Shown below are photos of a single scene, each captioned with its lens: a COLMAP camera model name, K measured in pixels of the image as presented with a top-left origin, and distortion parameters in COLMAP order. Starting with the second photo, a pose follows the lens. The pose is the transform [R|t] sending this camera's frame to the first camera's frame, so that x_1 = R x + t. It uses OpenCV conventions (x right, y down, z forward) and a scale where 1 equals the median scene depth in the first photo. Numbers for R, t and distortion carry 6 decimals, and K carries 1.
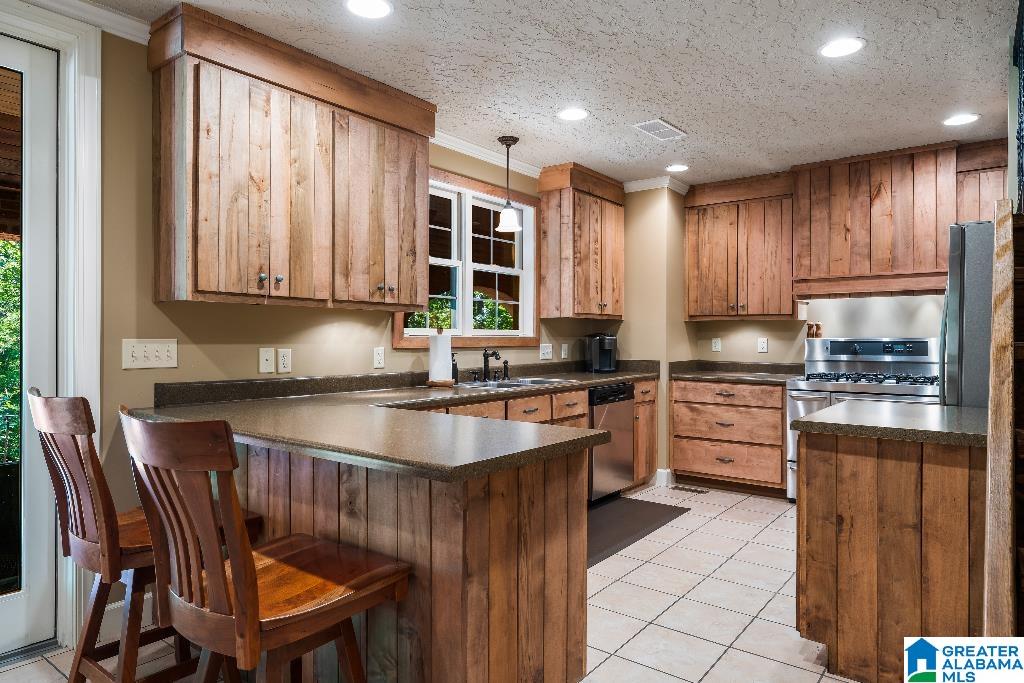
lens RADIAL K [[630.2, 0, 517.3], [0, 630.2, 337.3], [0, 0, 1]] dist [0.005857, 0.000722]
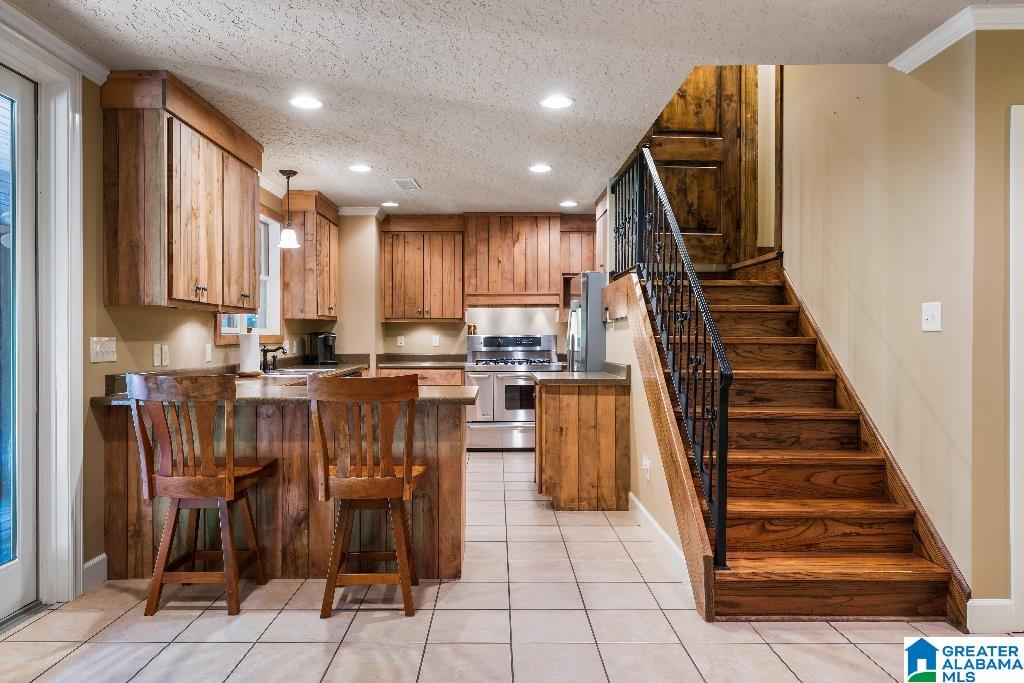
lens RADIAL K [[676.0, 0, 503.5], [0, 676.0, 340.1], [0, 0, 1]] dist [0.007172, -0.000208]
pose [[0.792392, -0.007628, 0.609965, -0.415838], [0.003744, 0.999964, 0.007641, 0.000822], [-0.610001, -0.003771, 0.792392, -0.245364]]
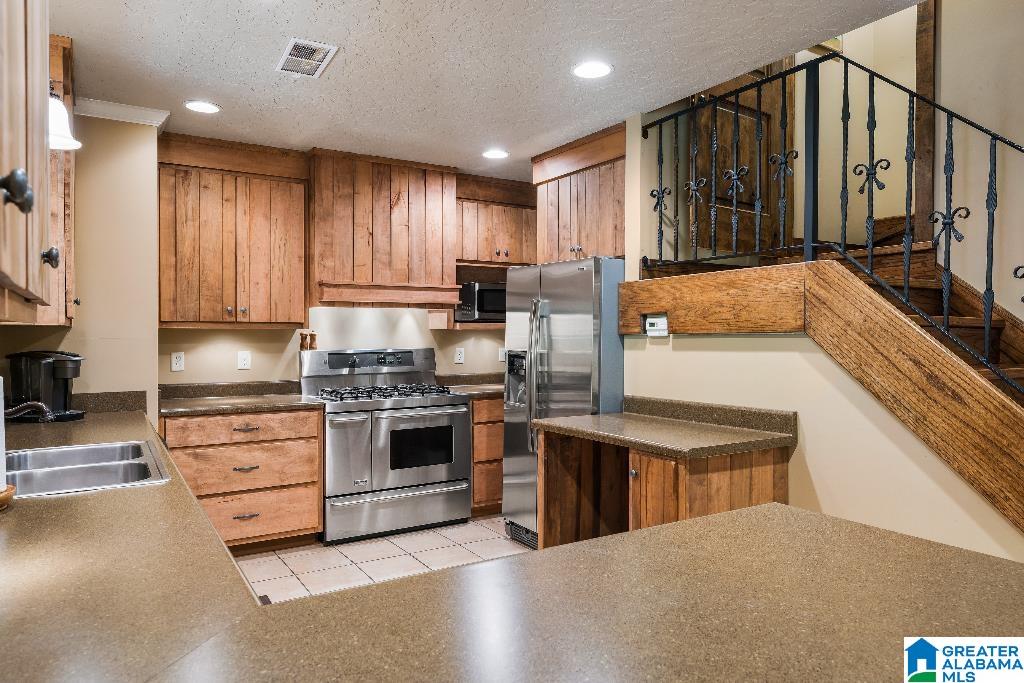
lens RADIAL K [[676.0, 0, 519.7], [0, 676.0, 341.9], [0, 0, 1]] dist [0.007172, -0.000208]
pose [[0.358233, -0.013642, 0.933533, -0.314667], [0.000768, 0.999897, 0.014317, -0.025102], [-0.933632, -0.004412, 0.358206, 0.423128]]
